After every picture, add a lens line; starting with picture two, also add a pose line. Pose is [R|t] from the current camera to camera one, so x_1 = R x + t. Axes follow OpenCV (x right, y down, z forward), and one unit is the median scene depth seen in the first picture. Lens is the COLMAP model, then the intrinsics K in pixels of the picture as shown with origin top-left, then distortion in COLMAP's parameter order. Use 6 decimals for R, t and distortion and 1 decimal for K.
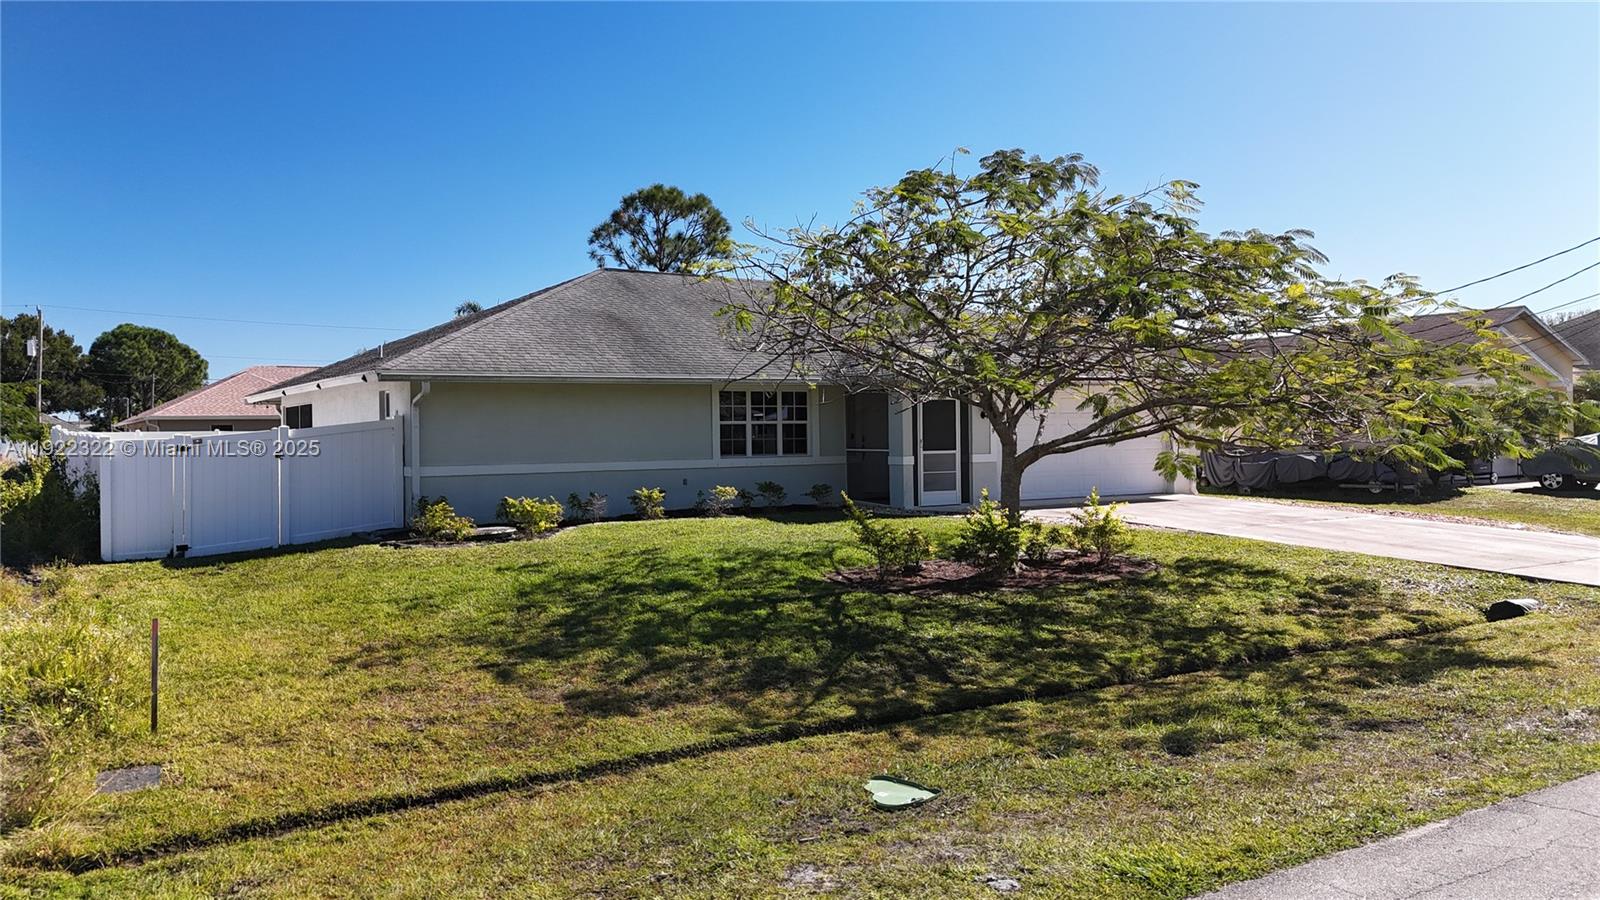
lens RADIAL K [[1172.2, 0, 800.0], [0, 1172.2, 450.0], [0, 0, 1]] dist [0.065735, -0.046222]
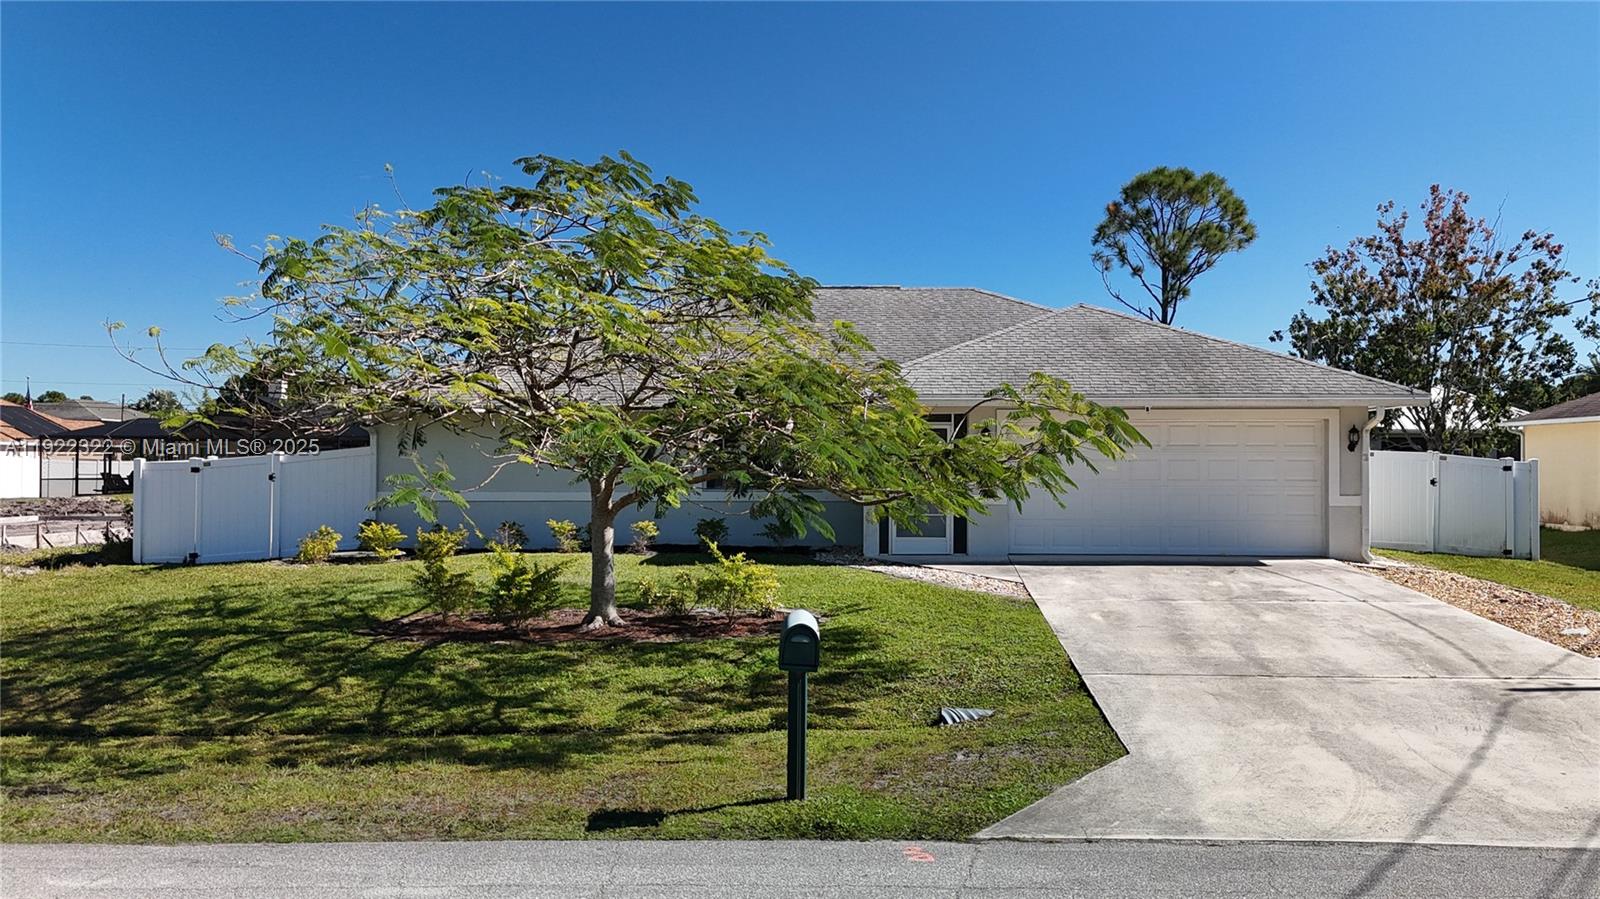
lens RADIAL K [[1385.2, 0, 898.5], [0, 1385.2, 486.3], [0, 0, 1]] dist [0.082202, -0.002105]
pose [[0.841363, 0.024324, -0.539923, 0.610834], [-0.022680, 0.999696, 0.009696, -0.010790], [0.539994, 0.004088, 0.841659, 0.158181]]
